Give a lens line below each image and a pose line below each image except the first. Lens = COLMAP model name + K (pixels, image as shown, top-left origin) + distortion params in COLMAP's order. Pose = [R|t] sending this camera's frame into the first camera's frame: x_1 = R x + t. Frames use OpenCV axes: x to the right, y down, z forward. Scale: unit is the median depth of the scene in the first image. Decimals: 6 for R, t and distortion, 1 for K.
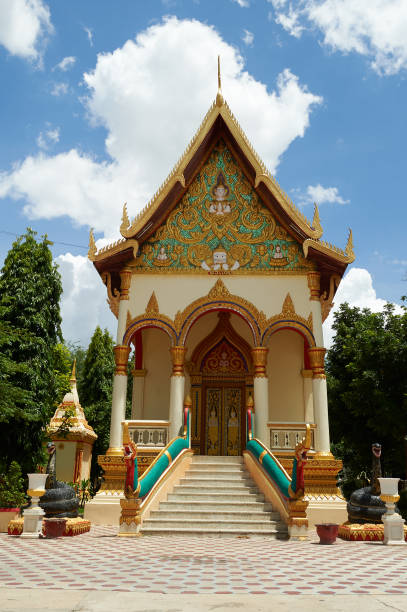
lens RADIAL K [[571.6, 0, 203.5], [0, 571.6, 306.0], [0, 0, 1]] dist [-0.021814, -0.015059]
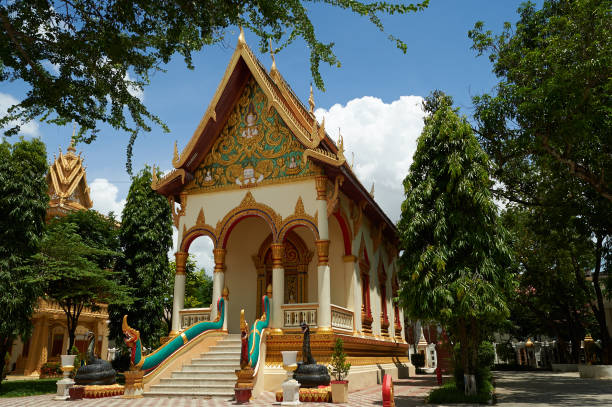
lens RADIAL K [[518.0, 0, 306.0], [0, 518.0, 203.5], [0, 0, 1]] dist [-0.000137, 0.005685]
pose [[0.948687, -0.115466, -0.294381, 0.471048], [0.121792, 0.992551, 0.003181, -0.008842], [0.291821, -0.038871, 0.955683, -0.034464]]
